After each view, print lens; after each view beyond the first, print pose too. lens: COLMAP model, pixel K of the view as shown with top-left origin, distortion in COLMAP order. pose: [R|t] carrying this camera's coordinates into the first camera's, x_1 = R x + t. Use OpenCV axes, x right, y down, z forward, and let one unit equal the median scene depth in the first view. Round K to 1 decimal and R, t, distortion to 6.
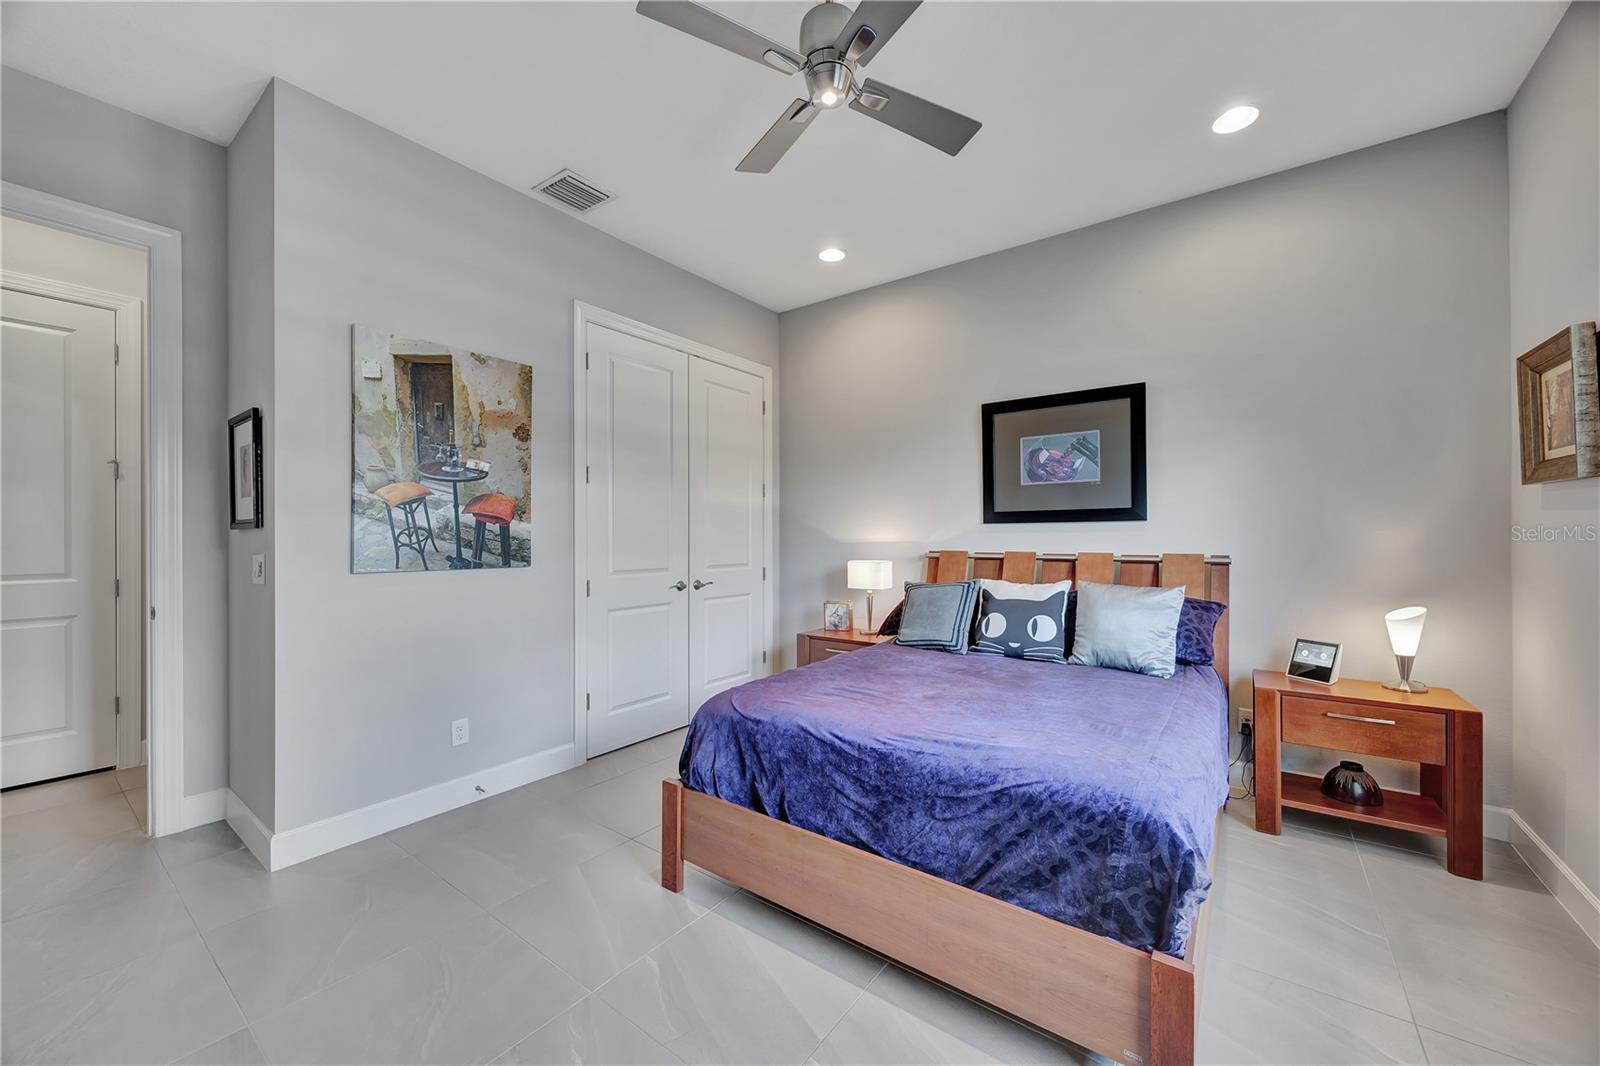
lens RADIAL K [[610.0, 0, 801.0], [0, 610.0, 536.2], [0, 0, 1]] dist [-0.000832, 0.000028]
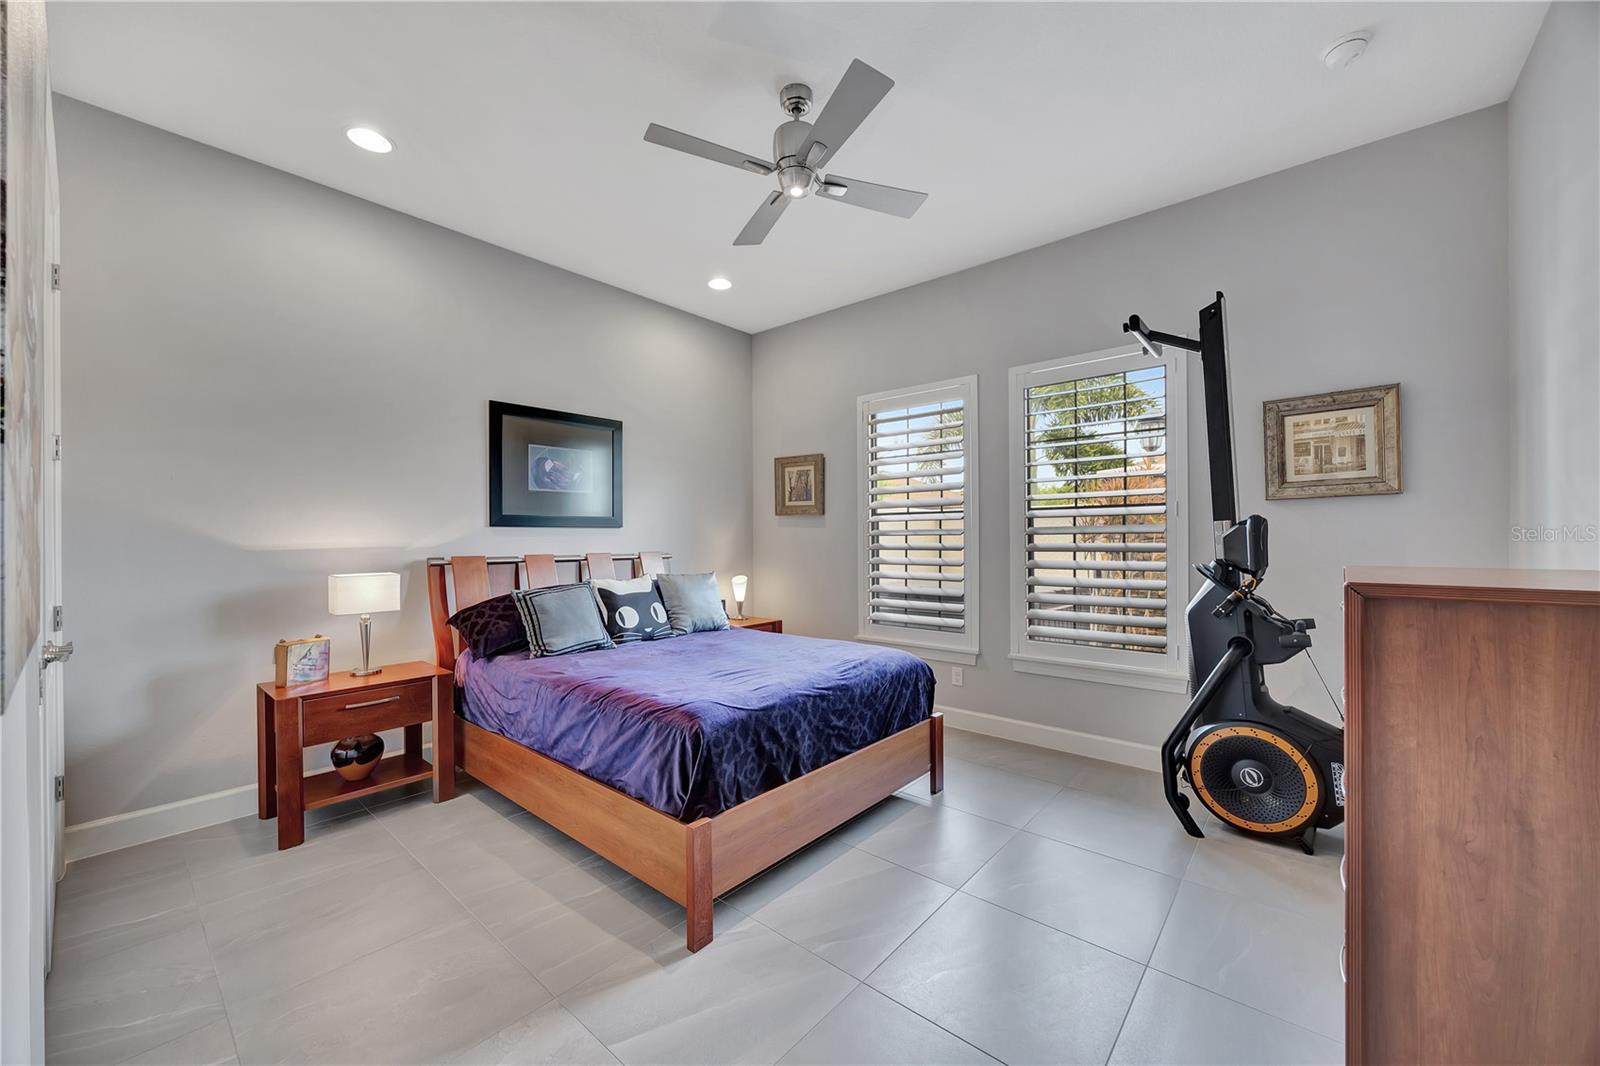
lens RADIAL K [[610.0, 0, 801.0], [0, 610.0, 536.2], [0, 0, 1]] dist [-0.000832, 0.000028]
pose [[0.066433, 0.005104, 0.997778, -0.703864], [0.005851, 0.999968, -0.005505, 0.002469], [-0.997774, 0.006204, 0.066401, 0.527266]]
